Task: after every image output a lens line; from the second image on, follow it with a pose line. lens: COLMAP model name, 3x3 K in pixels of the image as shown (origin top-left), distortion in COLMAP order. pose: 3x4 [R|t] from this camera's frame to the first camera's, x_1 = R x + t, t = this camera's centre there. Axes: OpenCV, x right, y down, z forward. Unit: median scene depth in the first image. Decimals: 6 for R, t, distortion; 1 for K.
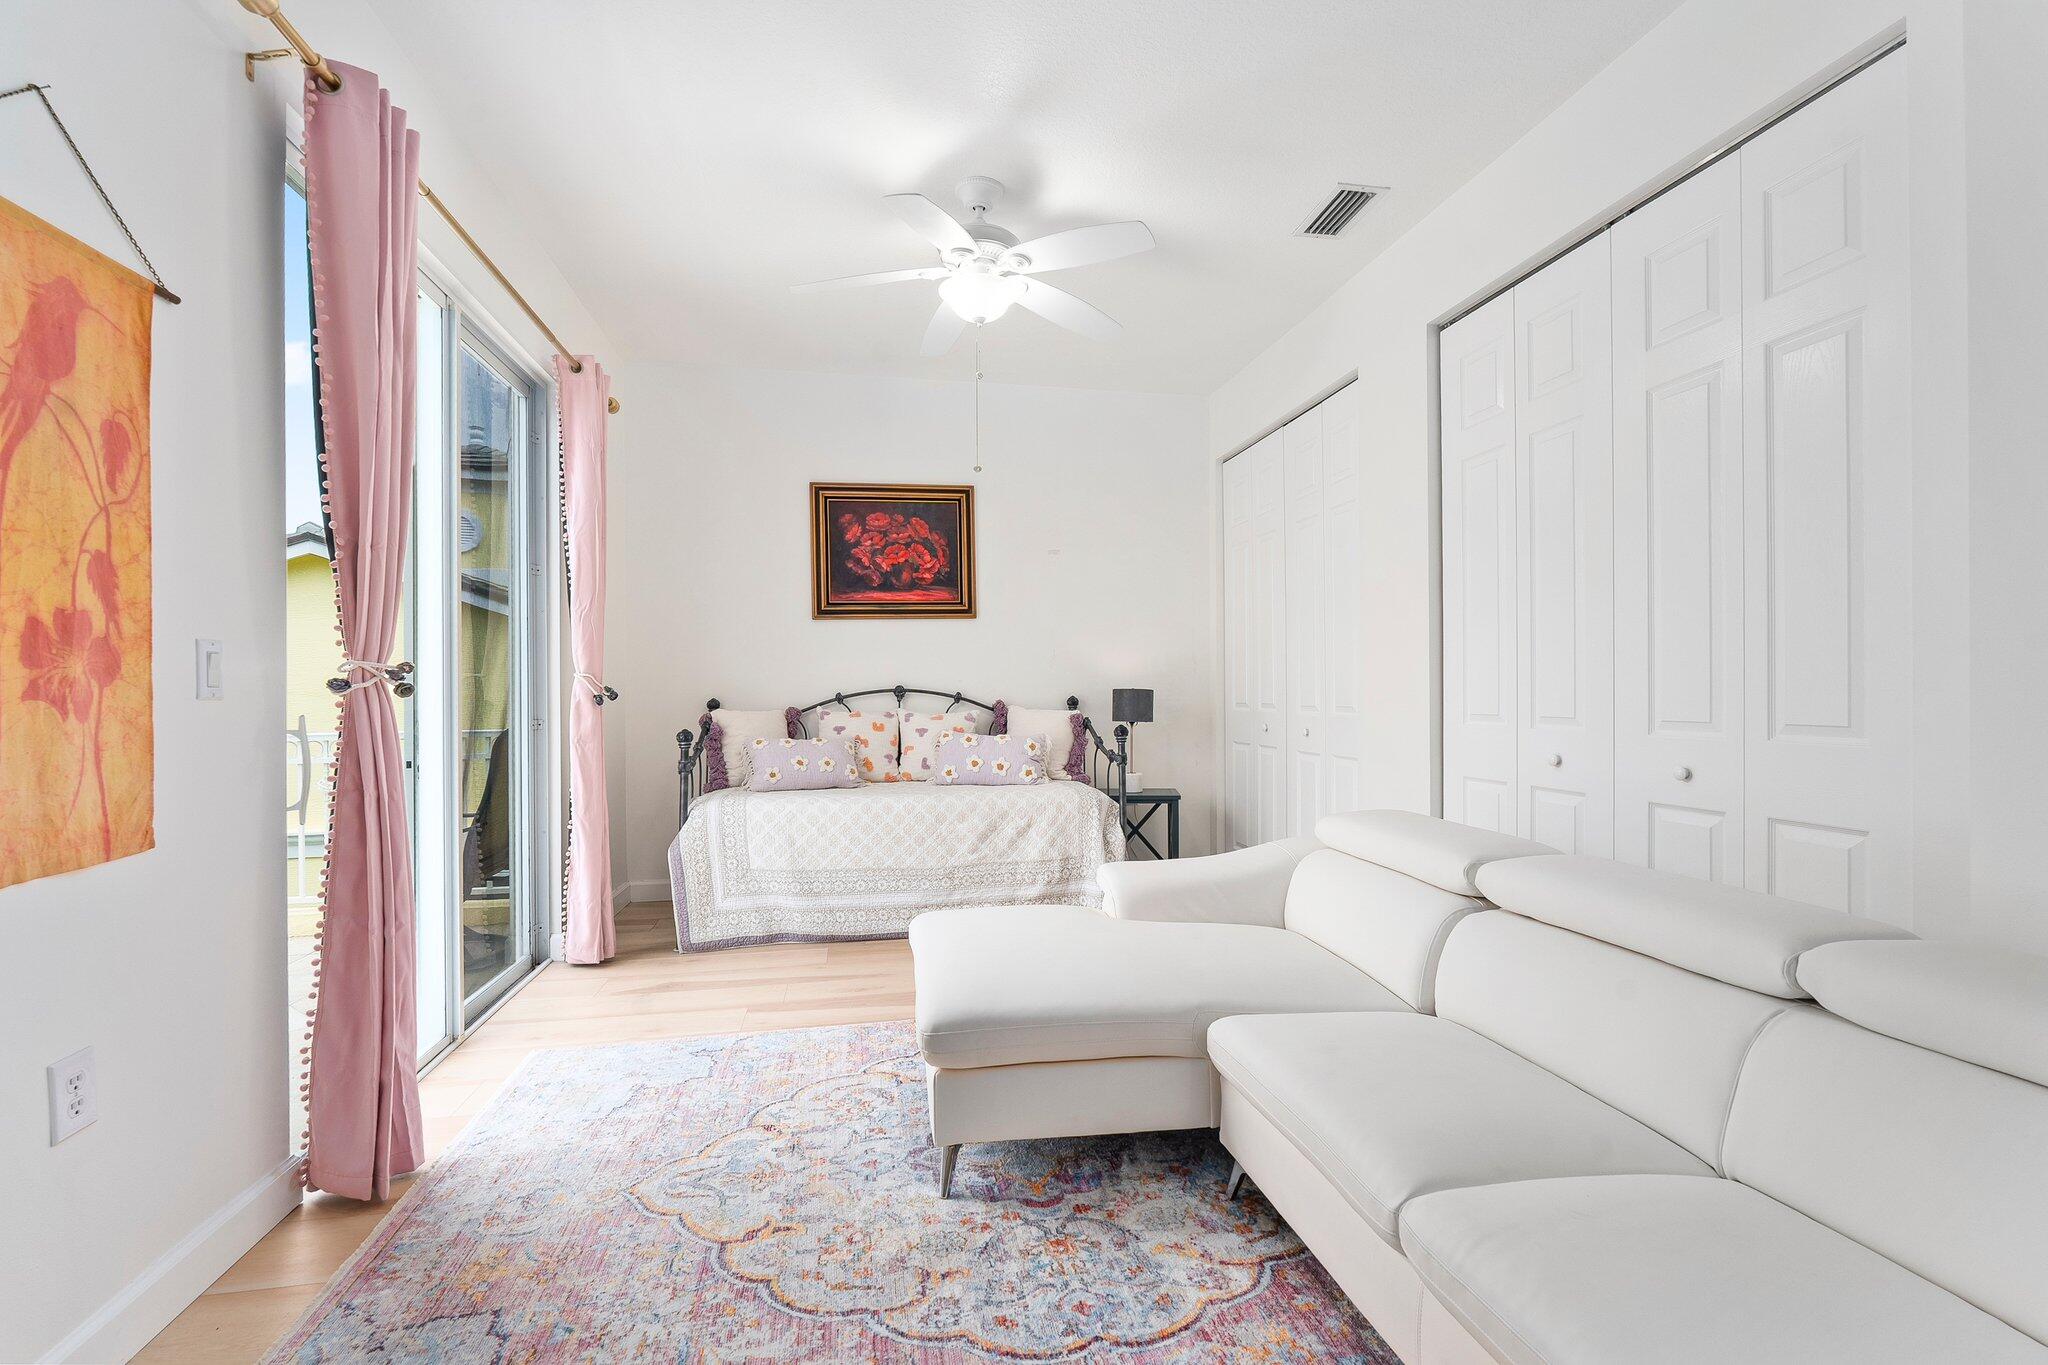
lens RADIAL K [[901.0, 0, 1027.5], [0, 901.0, 689.5], [0, 0, 1]] dist [-0.004354, 0.001742]
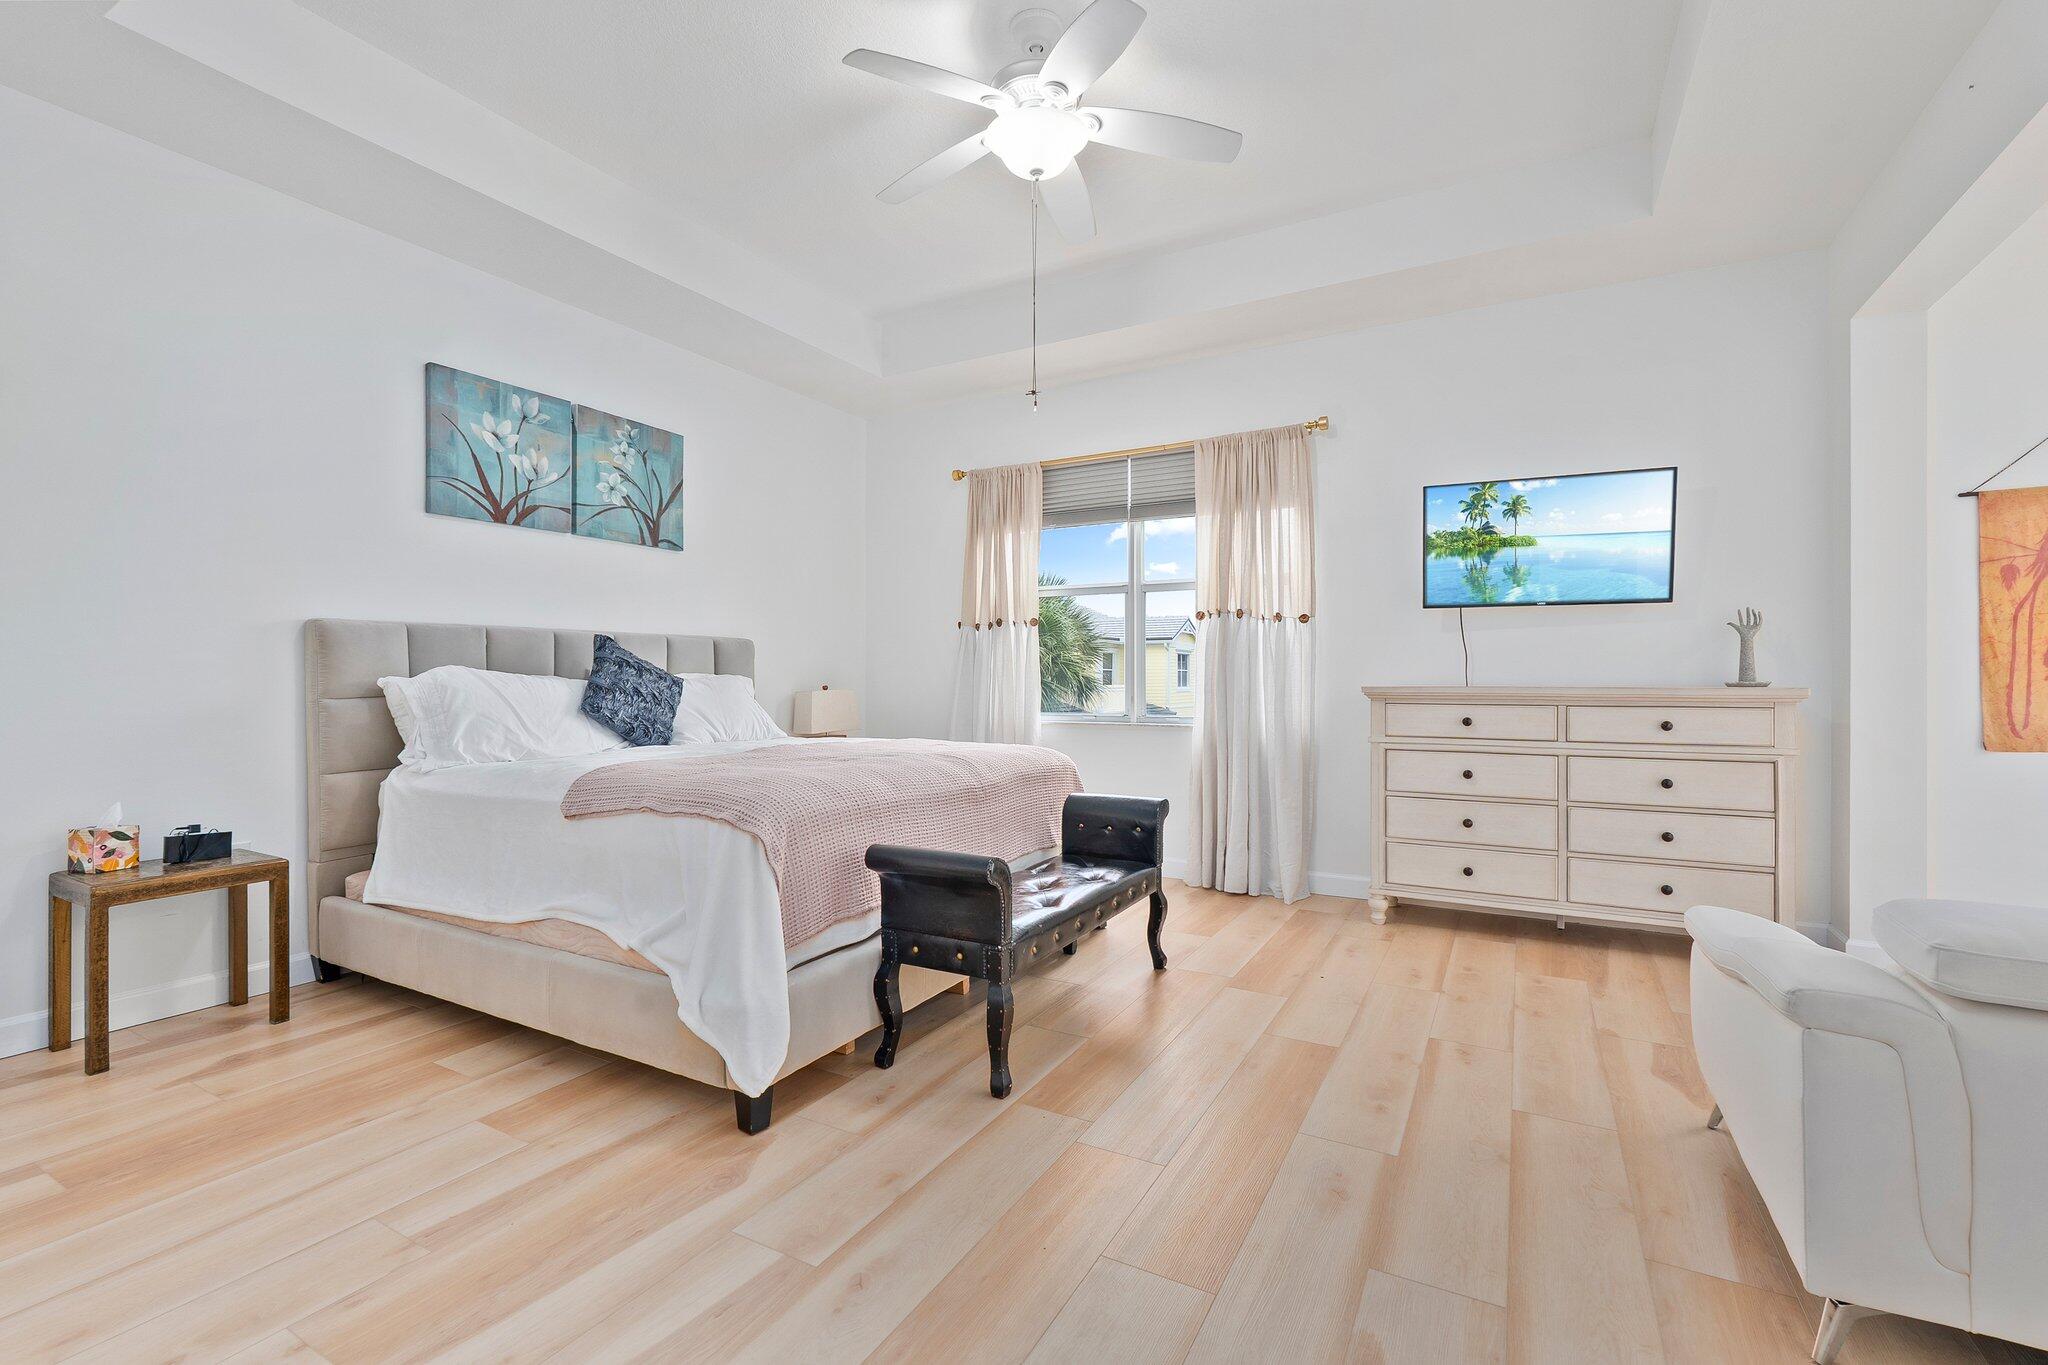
lens RADIAL K [[901.0, 0, 1027.8], [0, 901.0, 678.6], [0, 0, 1]] dist [-0.004354, 0.001742]
pose [[-0.638601, 0.008757, -0.769488, 0.878902], [0.004281, 0.999960, 0.007827, -0.008109], [0.769526, 0.001704, -0.638613, 0.138851]]
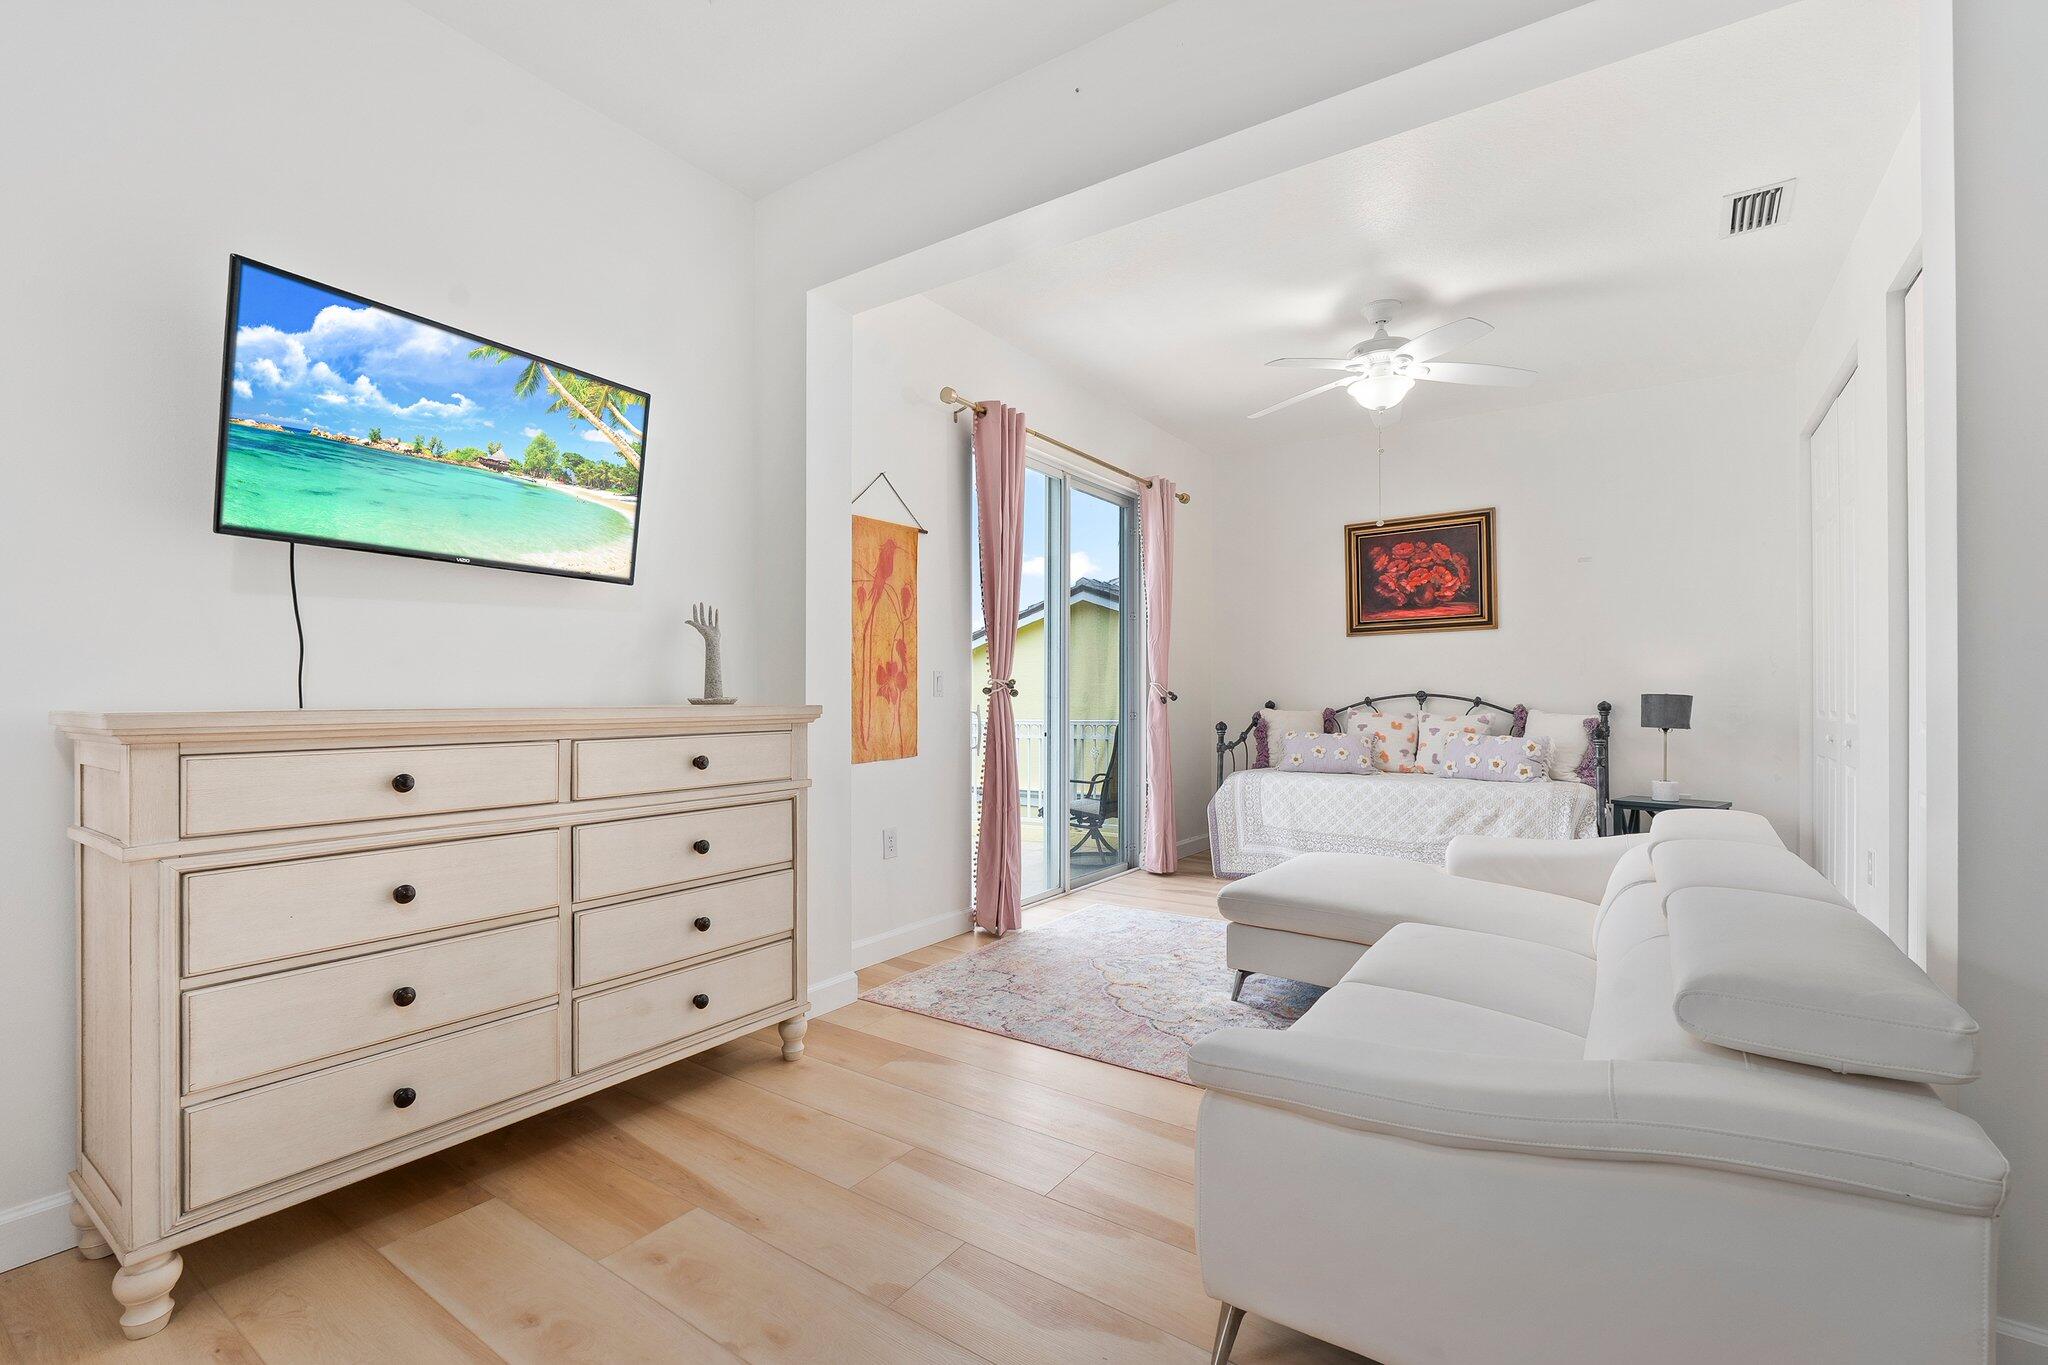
lens RADIAL K [[901.0, 0, 1017.0], [0, 901.0, 693.6], [0, 0, 1]] dist [-0.004354, 0.001742]
pose [[0.699006, 0.002201, -0.715112, 0.385299], [-0.003130, 0.999995, 0.000018, 0.001033], [0.715108, 0.002226, 0.699010, -0.209851]]
